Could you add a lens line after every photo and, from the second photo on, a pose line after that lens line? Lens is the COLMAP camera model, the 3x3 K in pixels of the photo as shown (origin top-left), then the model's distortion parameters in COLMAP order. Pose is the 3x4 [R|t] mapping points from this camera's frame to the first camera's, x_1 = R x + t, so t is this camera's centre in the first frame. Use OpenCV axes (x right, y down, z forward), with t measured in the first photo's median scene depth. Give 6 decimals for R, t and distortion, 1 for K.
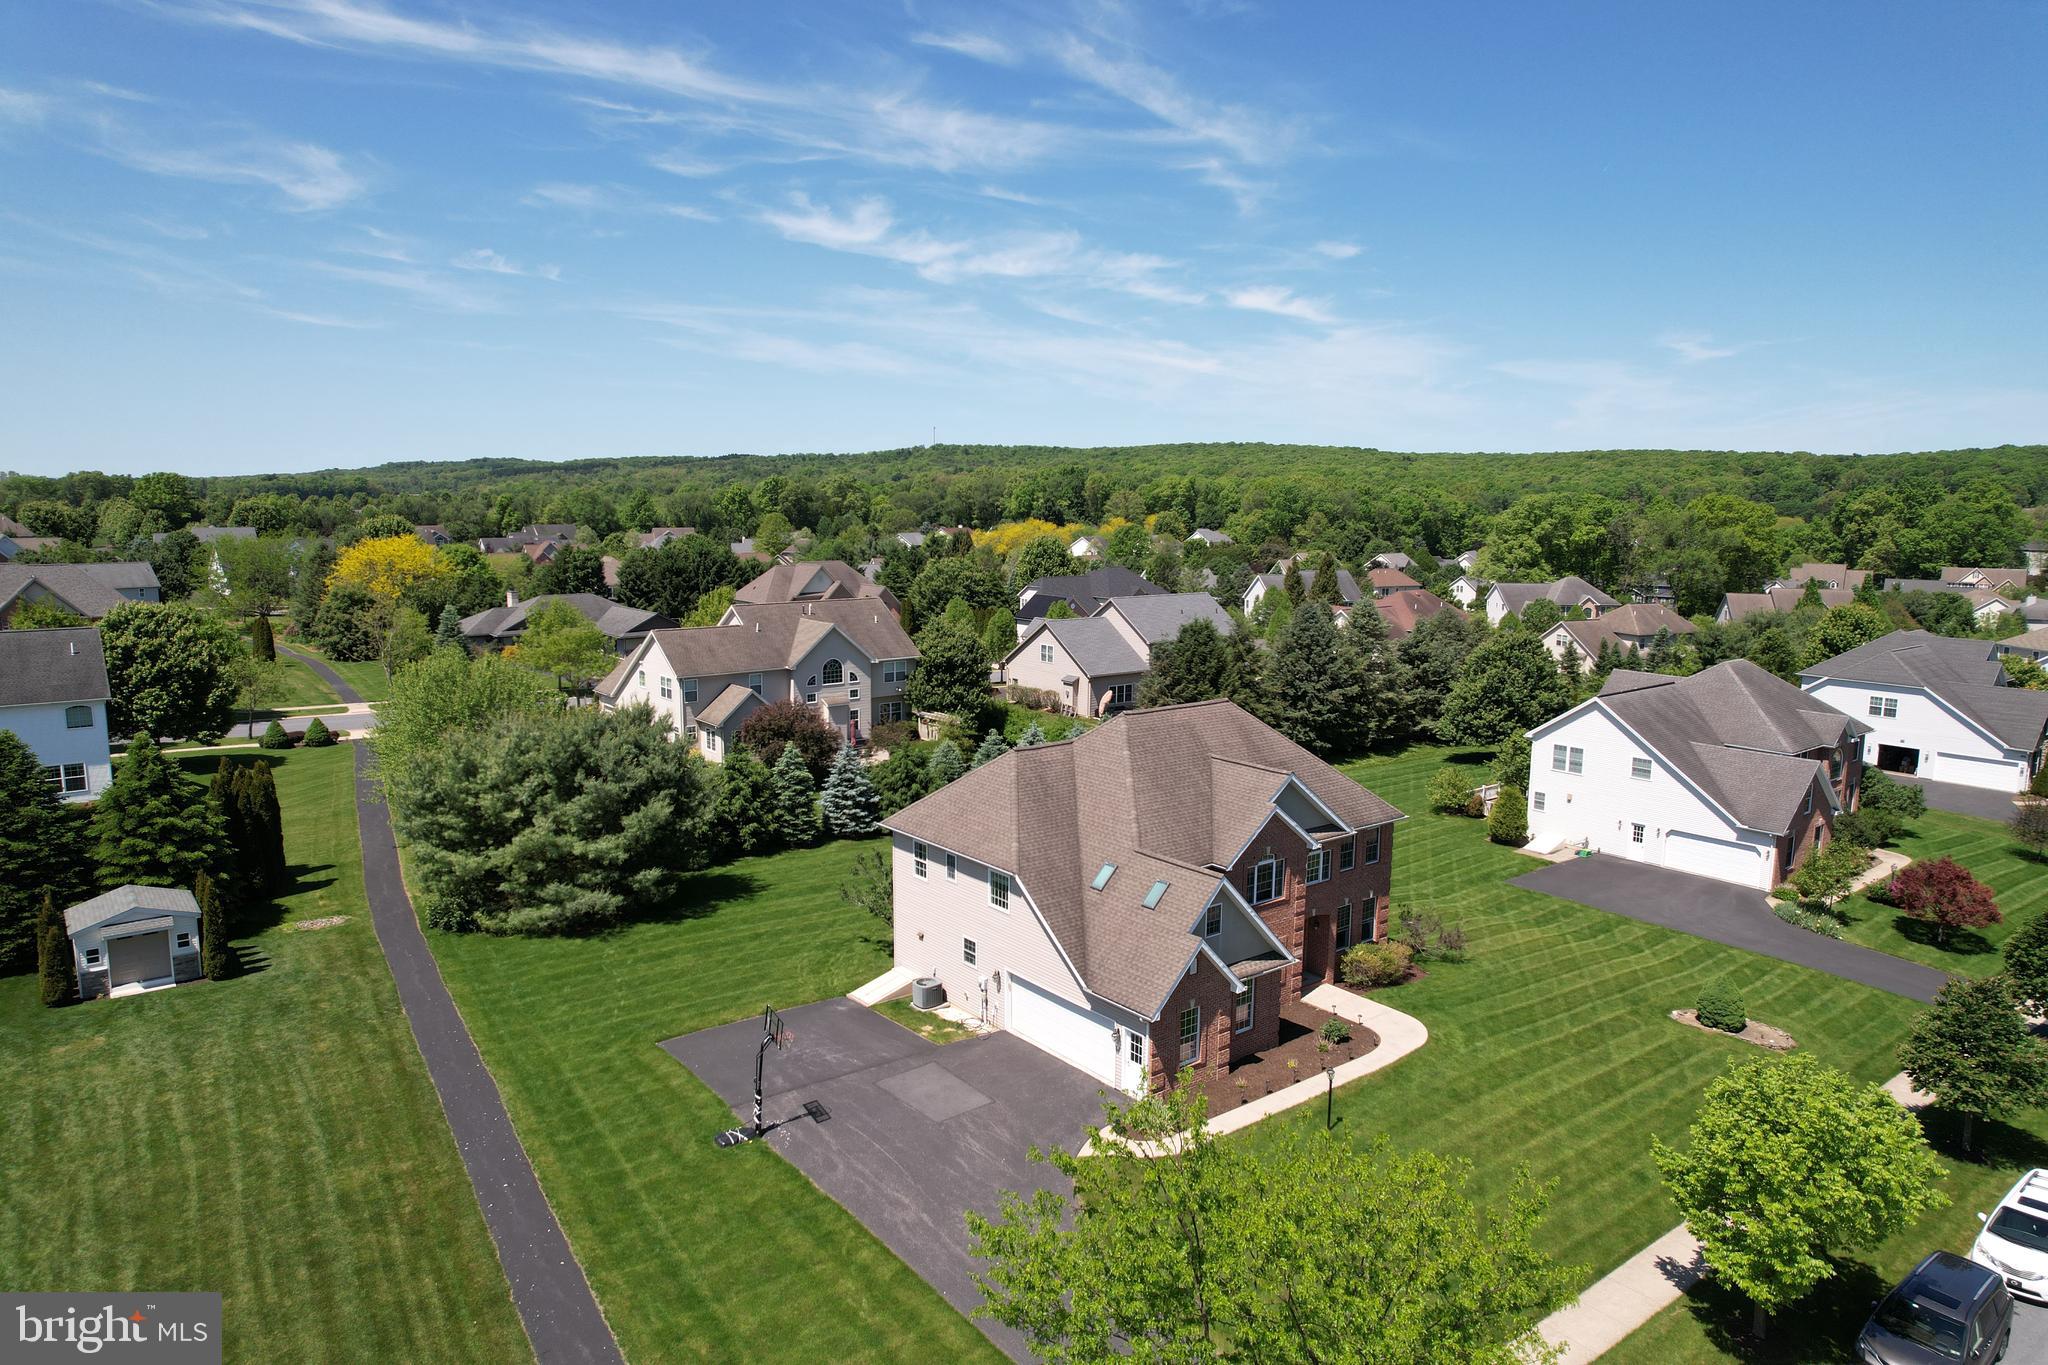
lens RADIAL K [[1310.6, 0, 1018.7], [0, 1310.6, 683.9], [0, 0, 1]] dist [-0.070856, 0.061646]
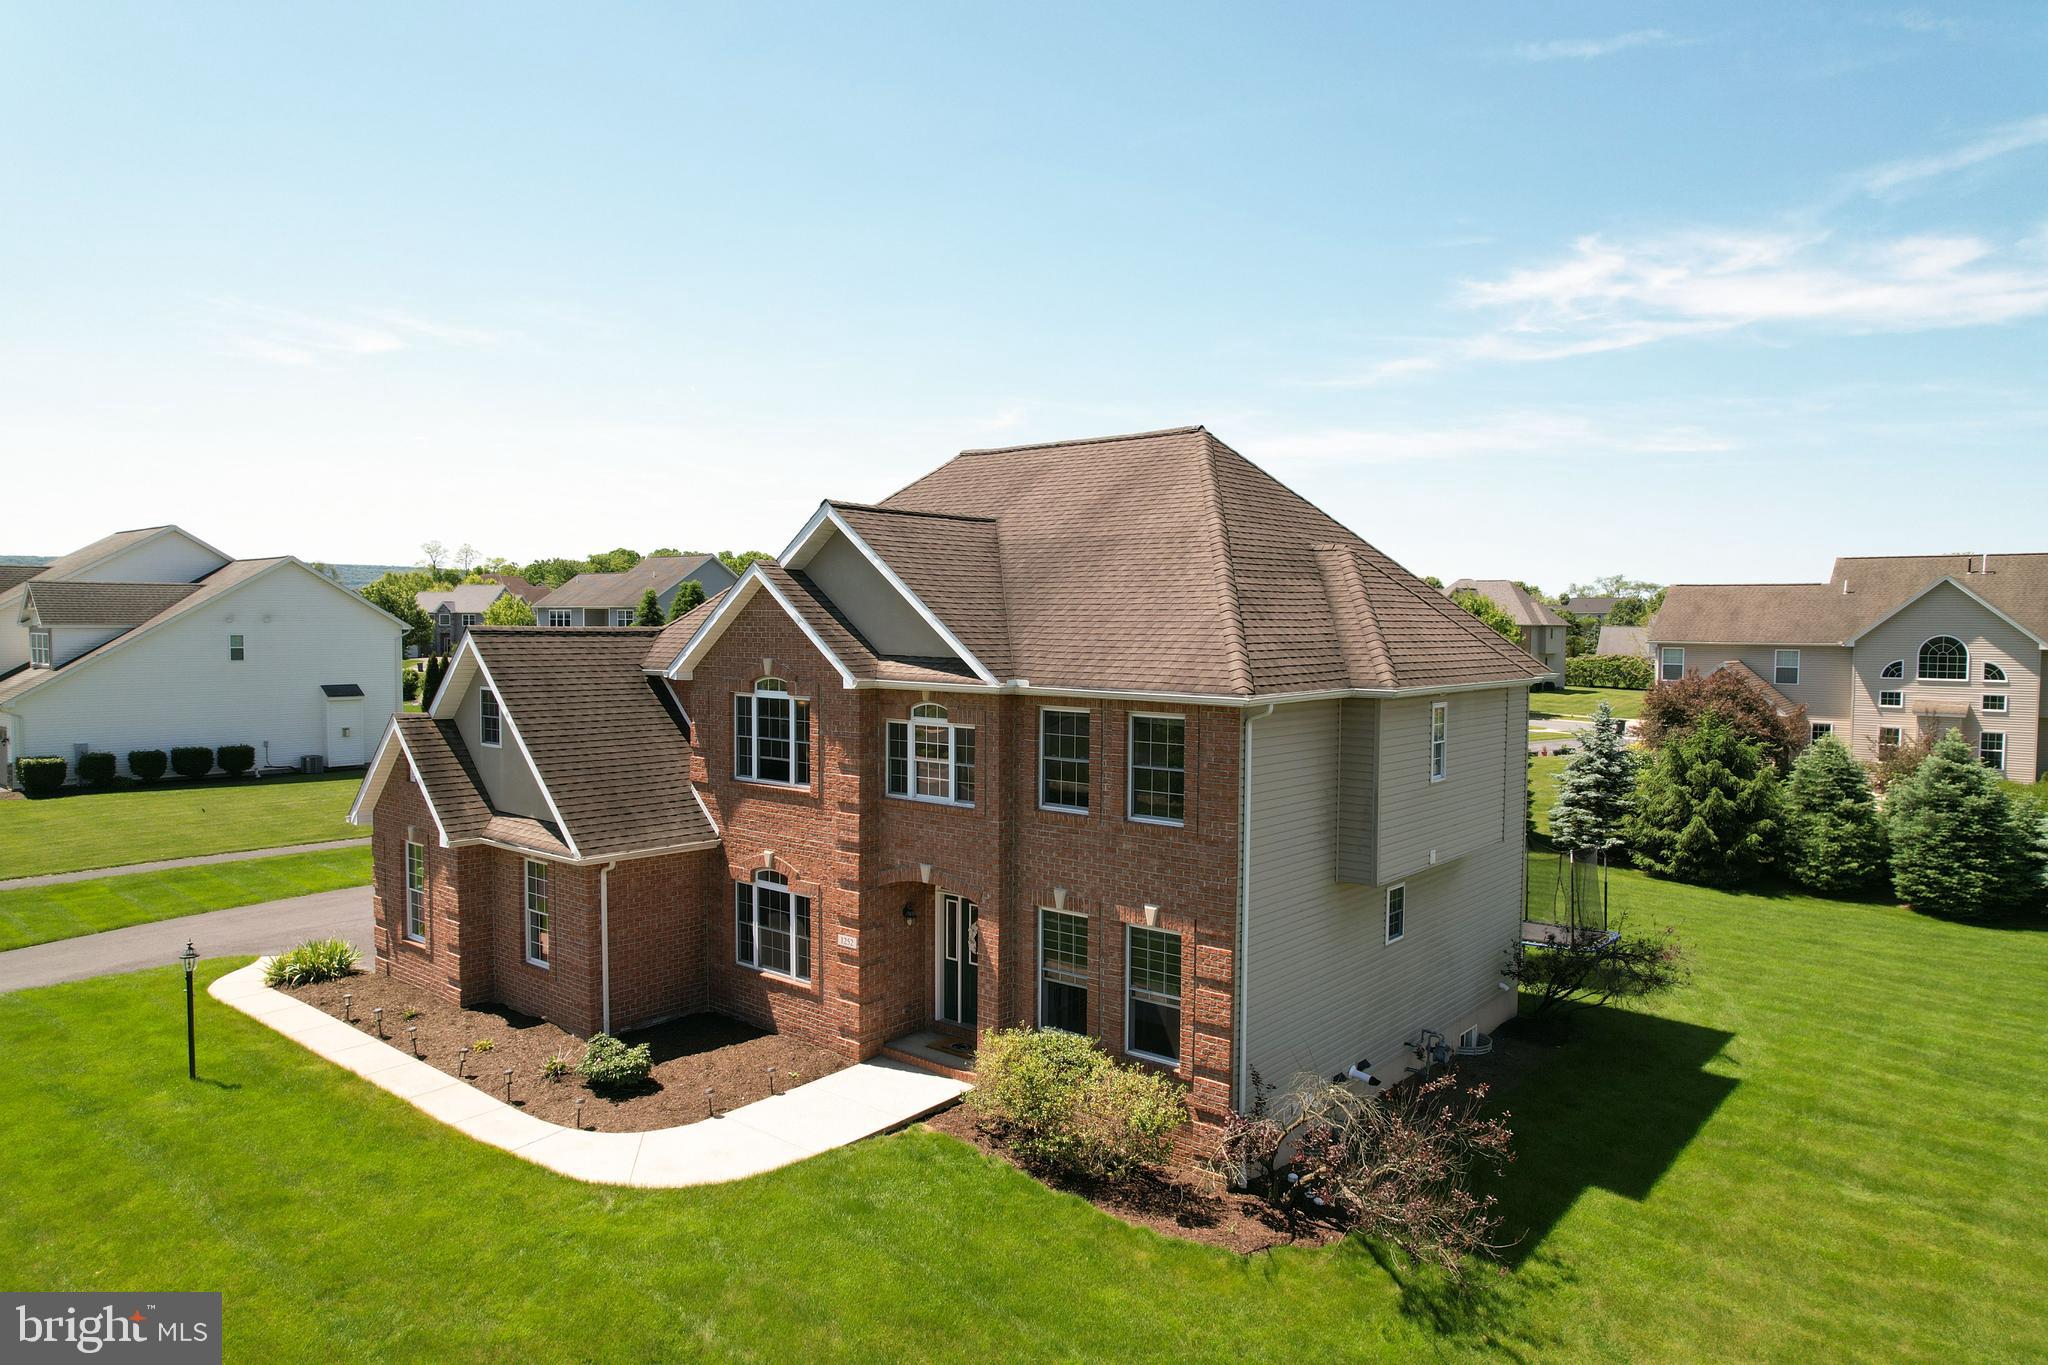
lens RADIAL K [[1310.6, 0, 1023.8], [0, 1310.6, 682.0], [0, 0, 1]] dist [-0.070856, 0.061646]
pose [[0.207892, 0.039564, -0.977351, 0.547712], [-0.149709, 0.988696, 0.008179, 0.095887], [0.966627, 0.144618, 0.211466, 0.821027]]
